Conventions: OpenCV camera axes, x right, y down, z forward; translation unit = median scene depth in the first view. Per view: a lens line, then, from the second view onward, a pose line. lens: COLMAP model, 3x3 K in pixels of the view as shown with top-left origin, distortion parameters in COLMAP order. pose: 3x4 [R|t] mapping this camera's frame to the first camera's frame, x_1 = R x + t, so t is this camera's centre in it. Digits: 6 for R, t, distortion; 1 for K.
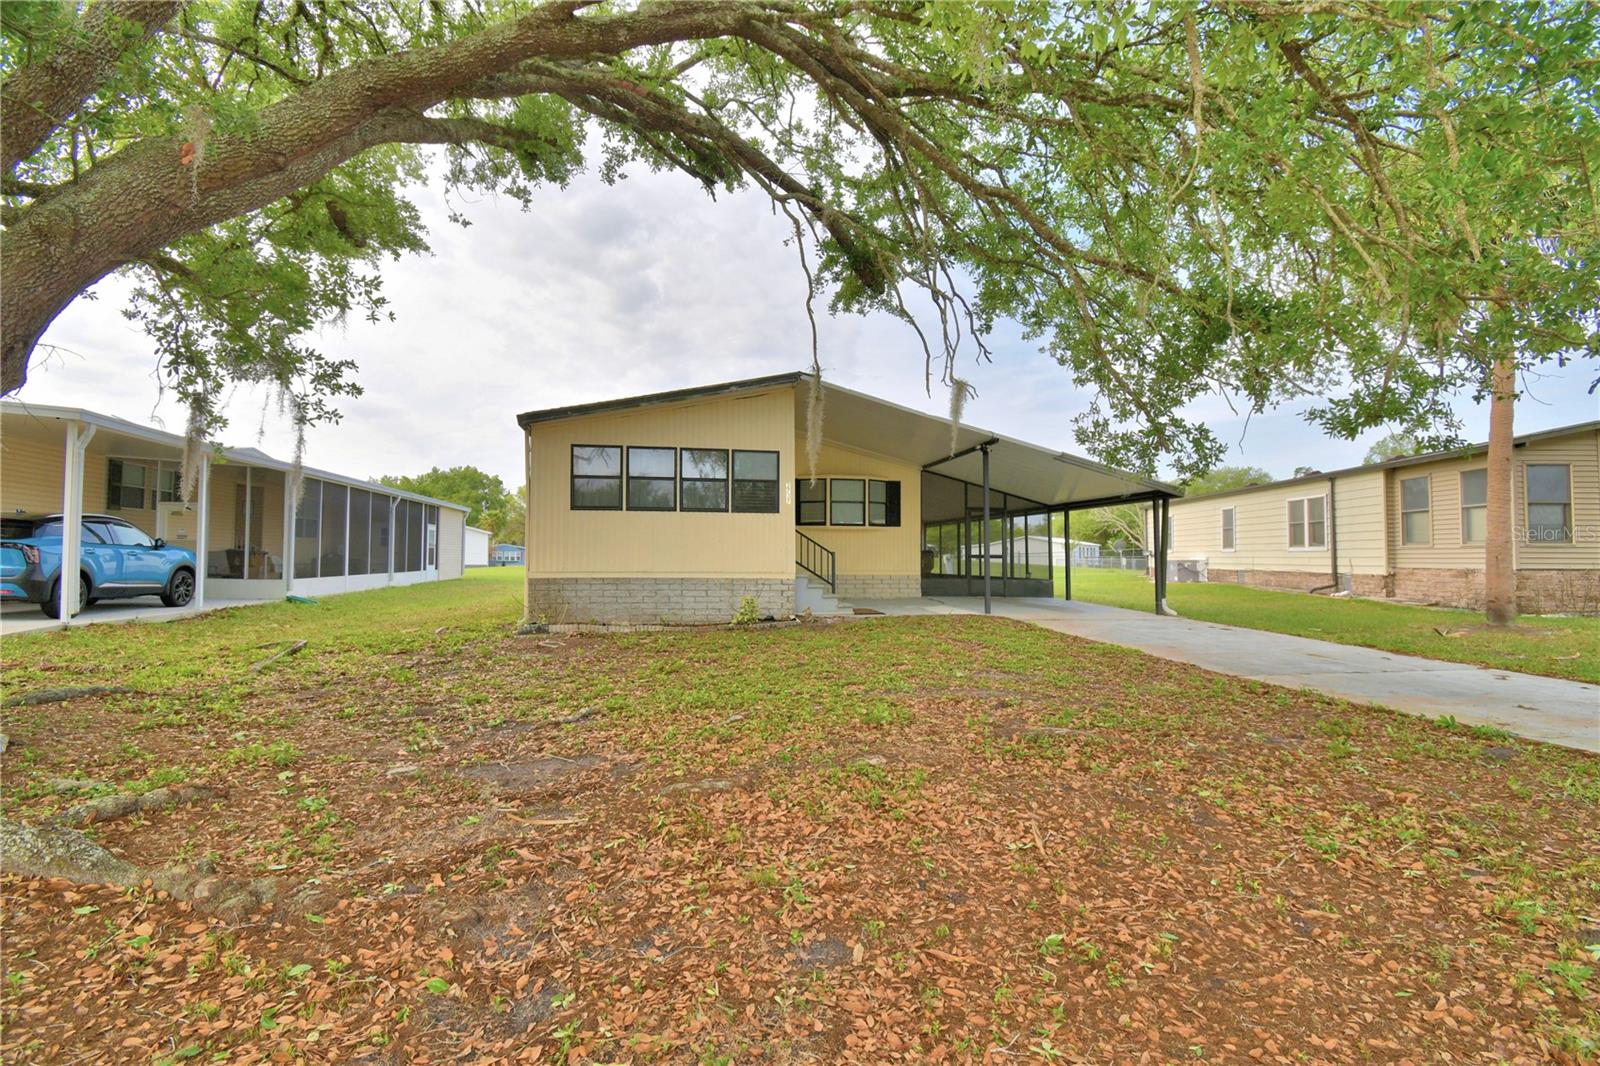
lens RADIAL K [[692.0, 0, 795.3], [0, 692.0, 533.6], [0, 0, 1]] dist [-0.014944, -0.002391]
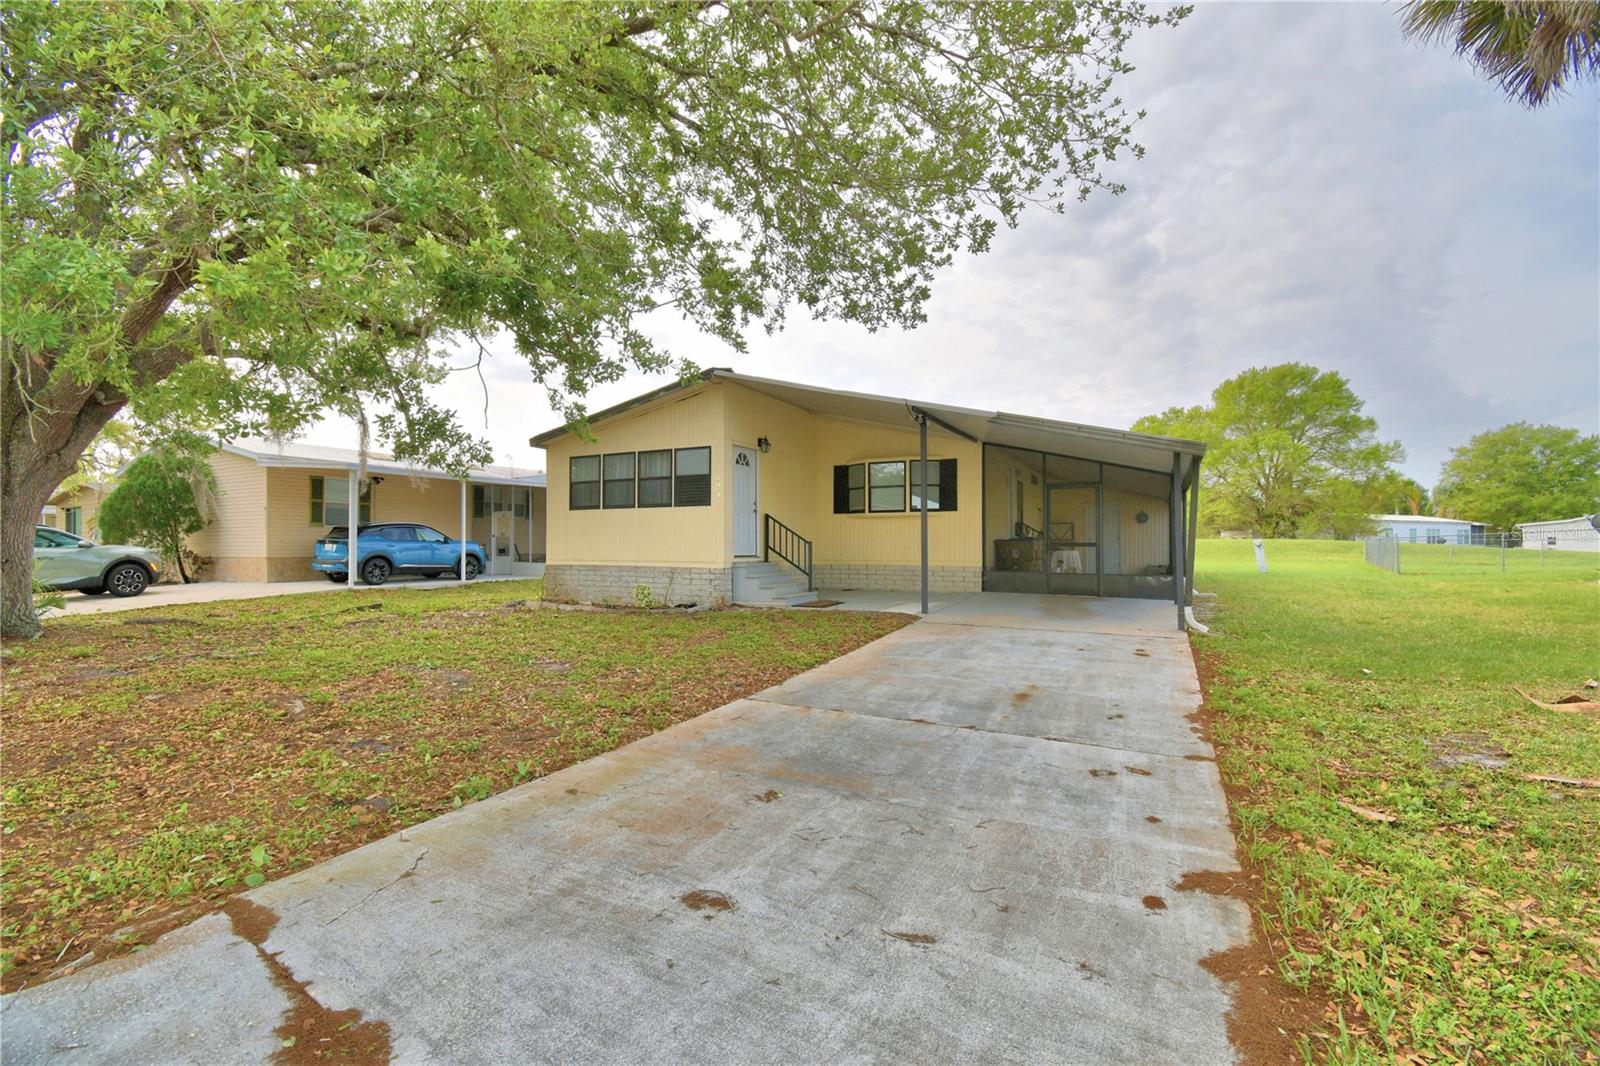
lens RADIAL K [[692.0, 0, 807.1], [0, 692.0, 525.6], [0, 0, 1]] dist [-0.014944, -0.002391]
pose [[0.787936, -0.022167, -0.615358, 0.739192], [0.026746, 0.999641, -0.001762, 0.006971], [0.615176, -0.015070, 0.788246, 0.265973]]
